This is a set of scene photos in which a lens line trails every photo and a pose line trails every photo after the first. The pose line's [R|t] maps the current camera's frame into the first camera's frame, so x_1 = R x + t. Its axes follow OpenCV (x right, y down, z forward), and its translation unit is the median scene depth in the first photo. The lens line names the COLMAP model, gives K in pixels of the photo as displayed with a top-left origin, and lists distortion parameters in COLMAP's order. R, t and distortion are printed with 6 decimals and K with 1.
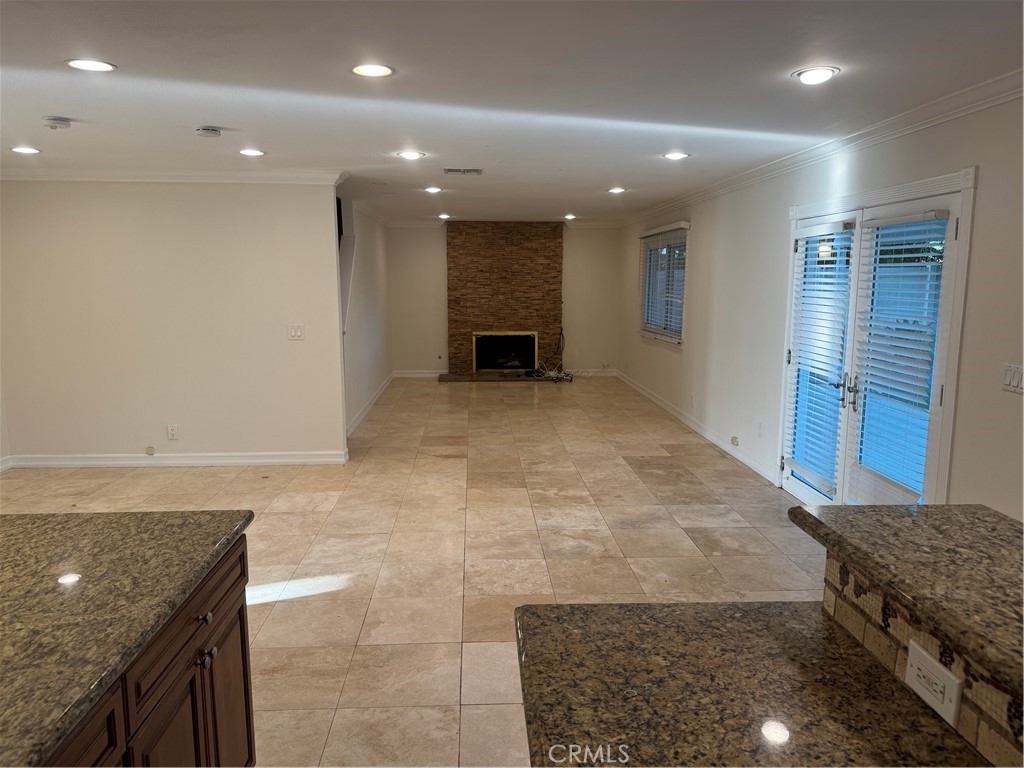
lens RADIAL K [[713.3, 0, 506.4], [0, 713.3, 387.4], [0, 0, 1]] dist [0.118281, -0.169759]
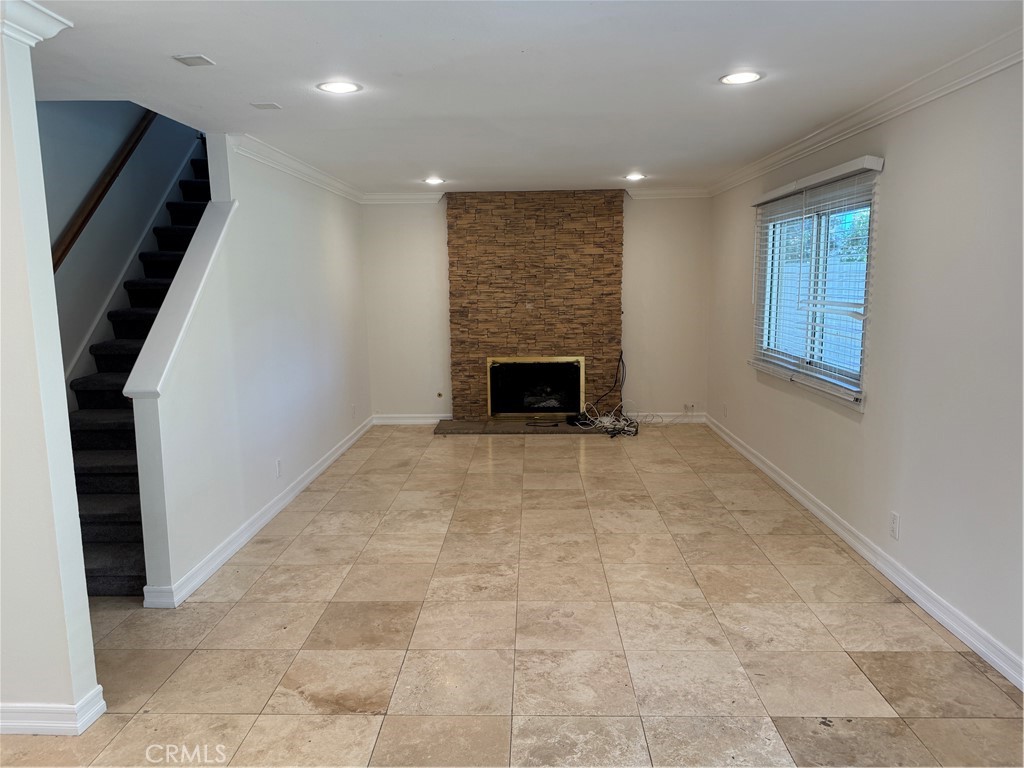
lens RADIAL K [[713.3, 0, 506.4], [0, 713.3, 387.4], [0, 0, 1]] dist [0.118281, -0.169759]
pose [[0.996418, -0.000518, -0.084562, 0.027983], [0.000374, 0.999998, -0.001713, -0.049384], [0.084562, 0.001675, 0.996417, 0.336671]]
